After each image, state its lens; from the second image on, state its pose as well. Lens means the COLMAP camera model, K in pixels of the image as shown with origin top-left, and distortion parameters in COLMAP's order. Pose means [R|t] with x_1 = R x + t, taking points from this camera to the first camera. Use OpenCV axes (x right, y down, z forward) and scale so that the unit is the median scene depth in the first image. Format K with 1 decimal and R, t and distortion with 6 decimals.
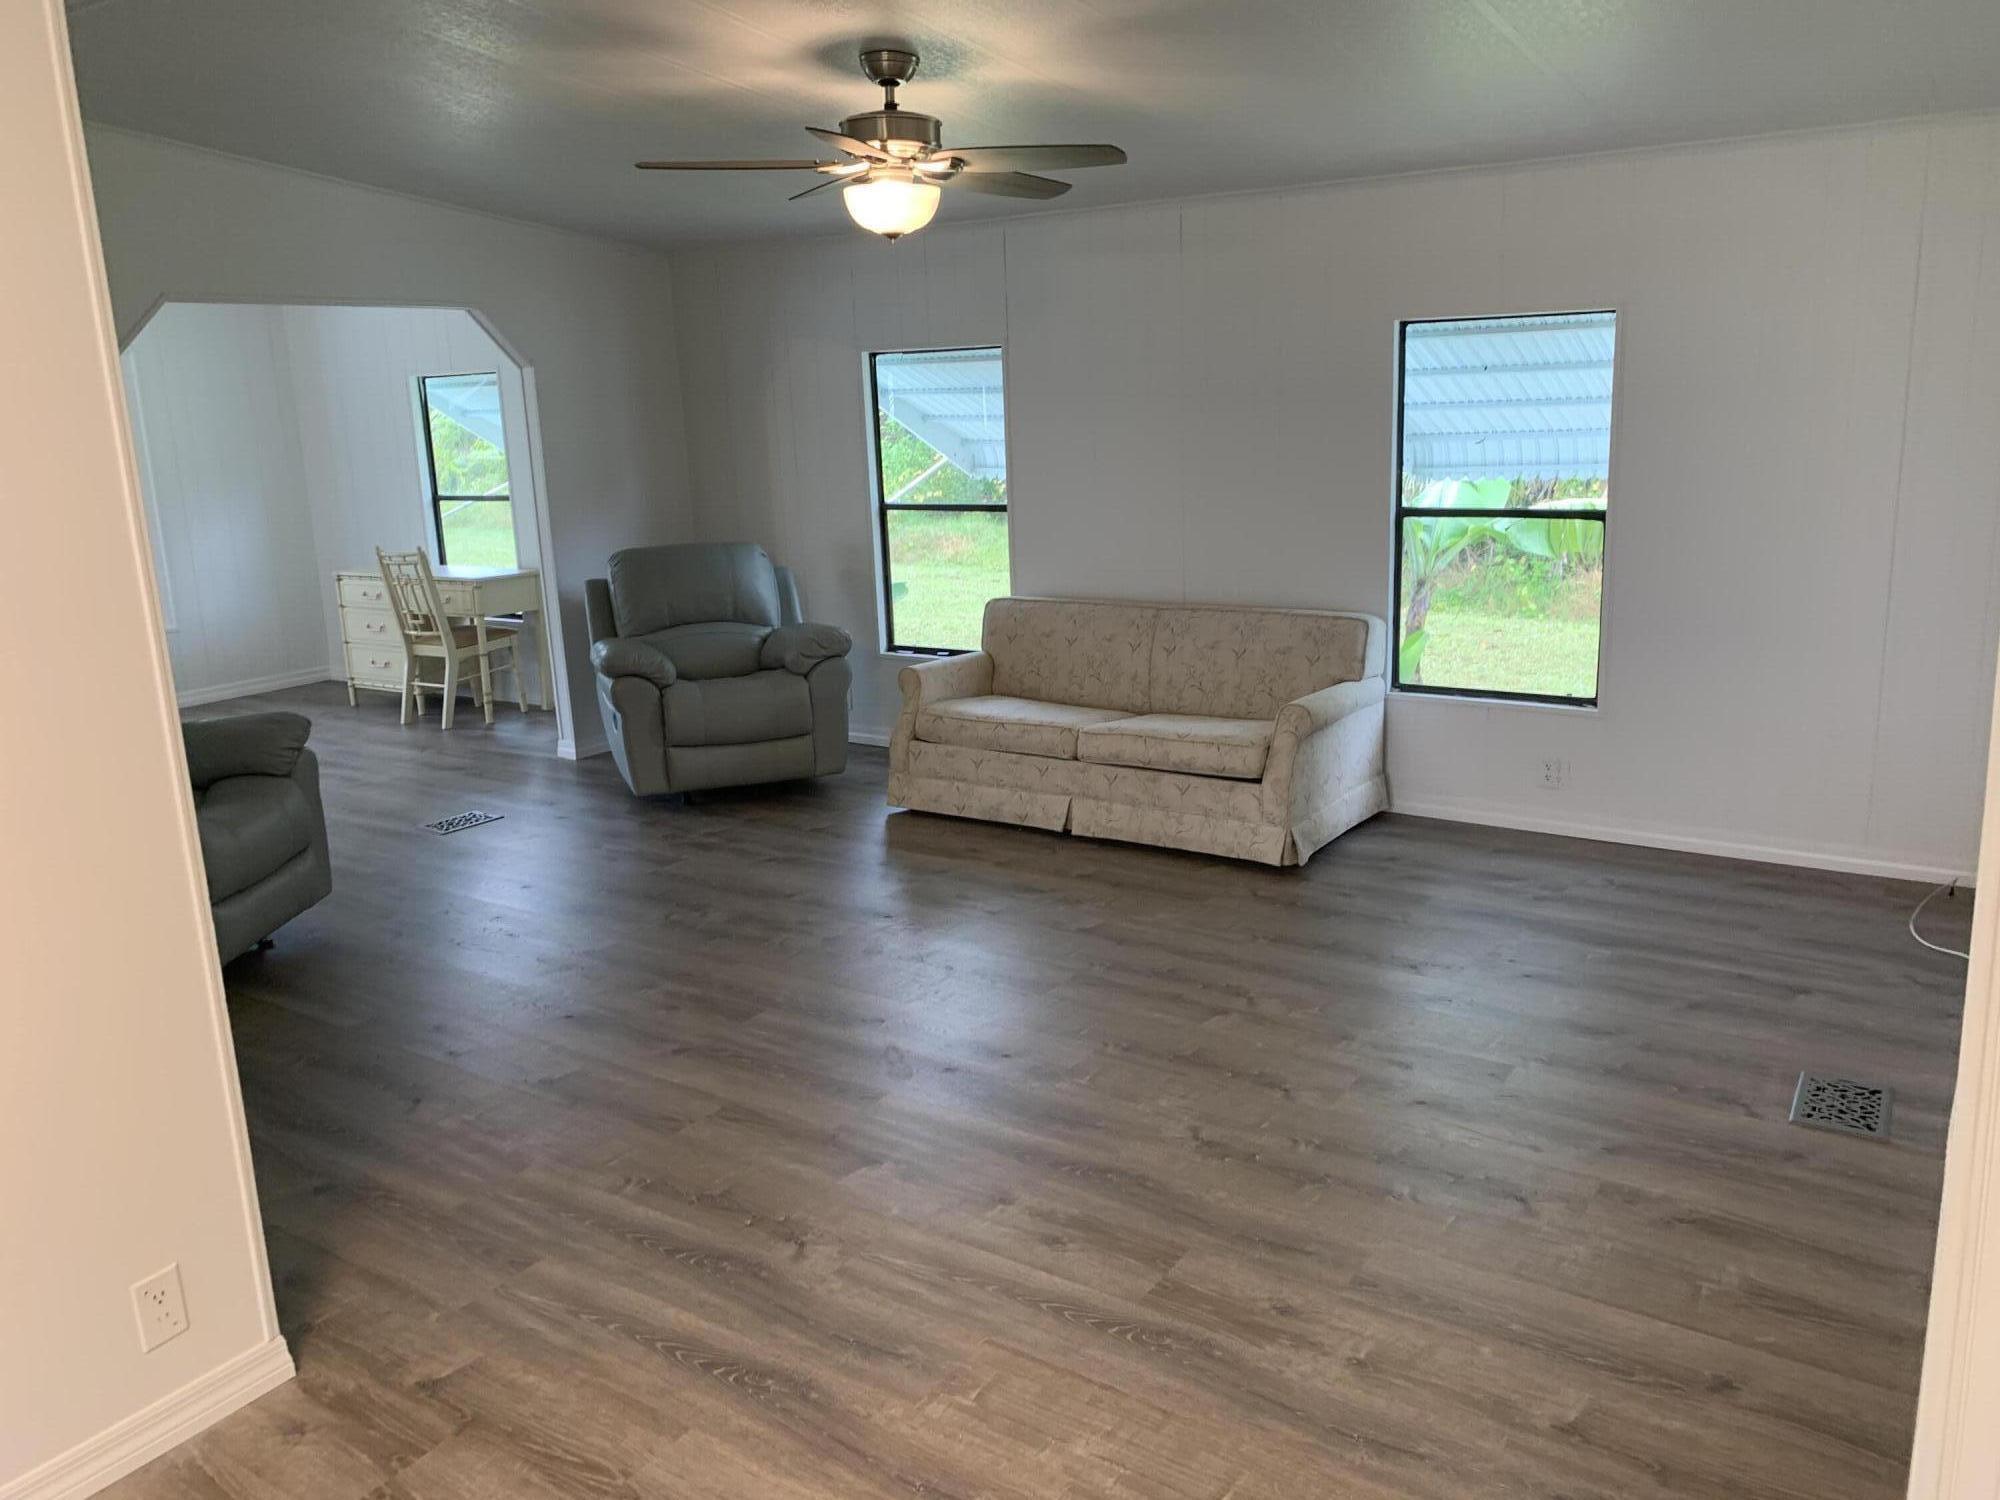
lens RADIAL K [[1539.1, 0, 994.9], [0, 1539.1, 733.8], [0, 0, 1]] dist [0.086480, -0.089365]
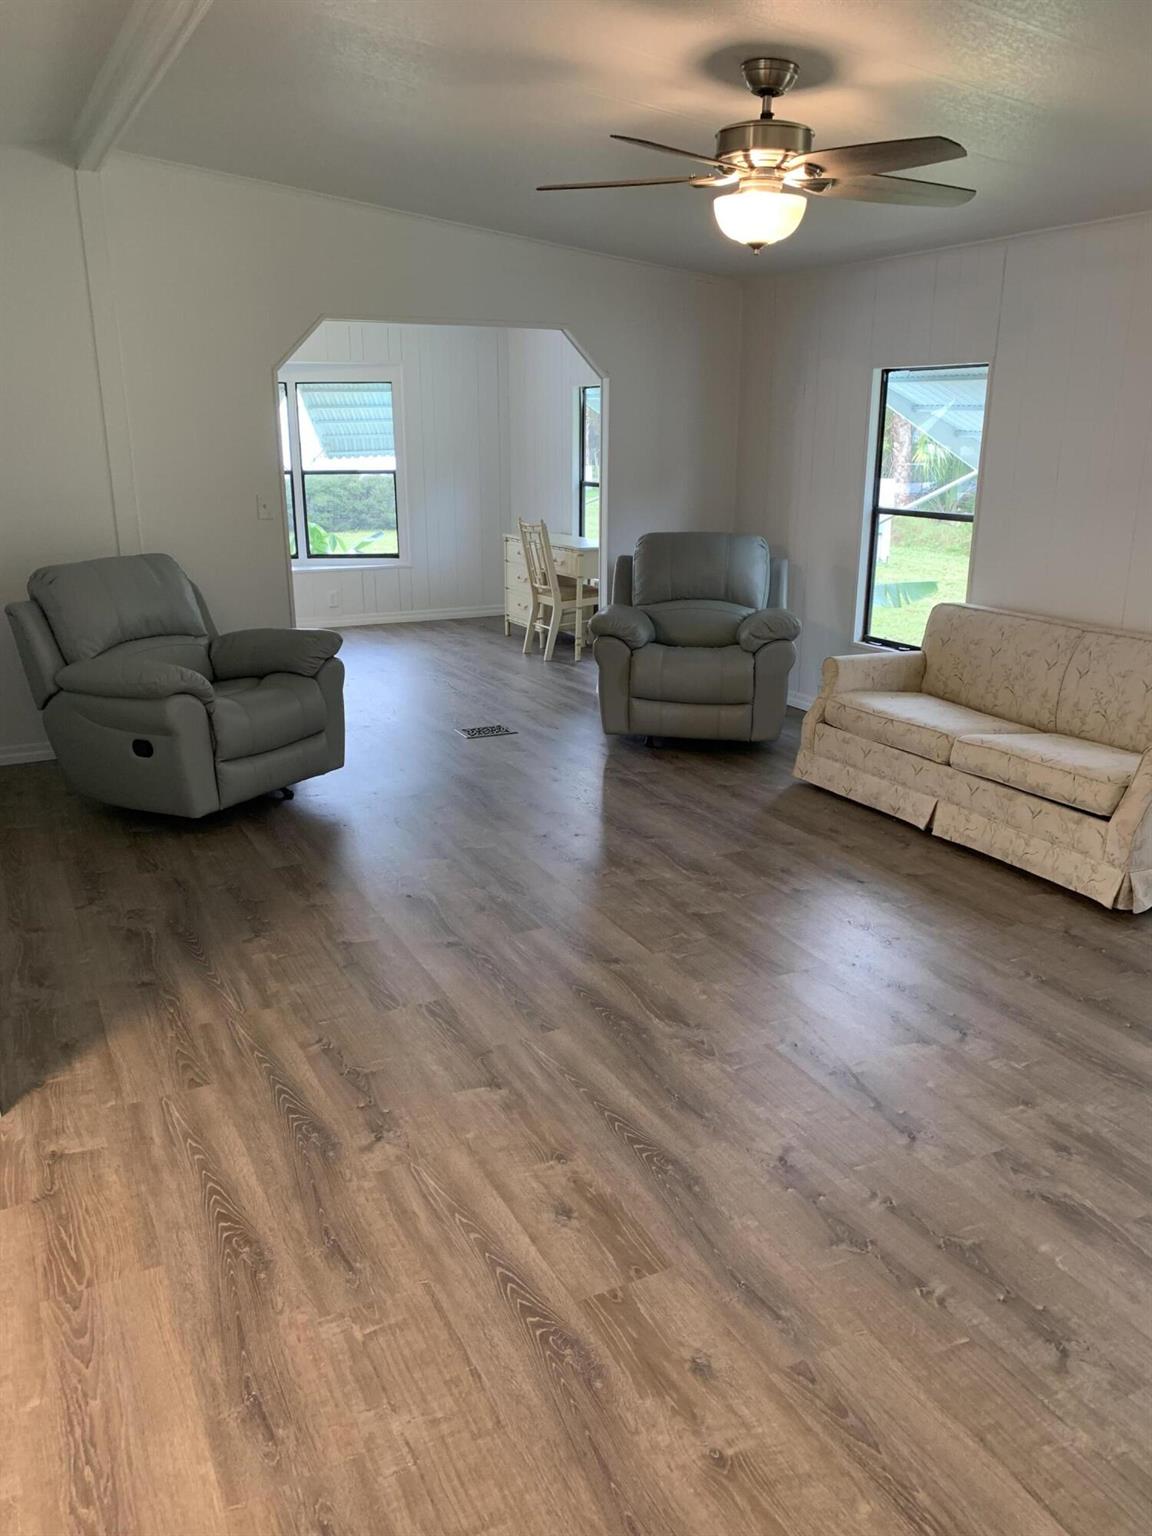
lens RADIAL K [[1182.1, 0, 576.0], [0, 1182.1, 768.0], [0, 0, 1]] dist [0.086480, -0.089365]
pose [[0.871784, 0.172212, -0.458623, 0.207694], [-0.139177, 0.984666, 0.105183, -0.031734], [0.469704, -0.027867, 0.882384, 0.170116]]
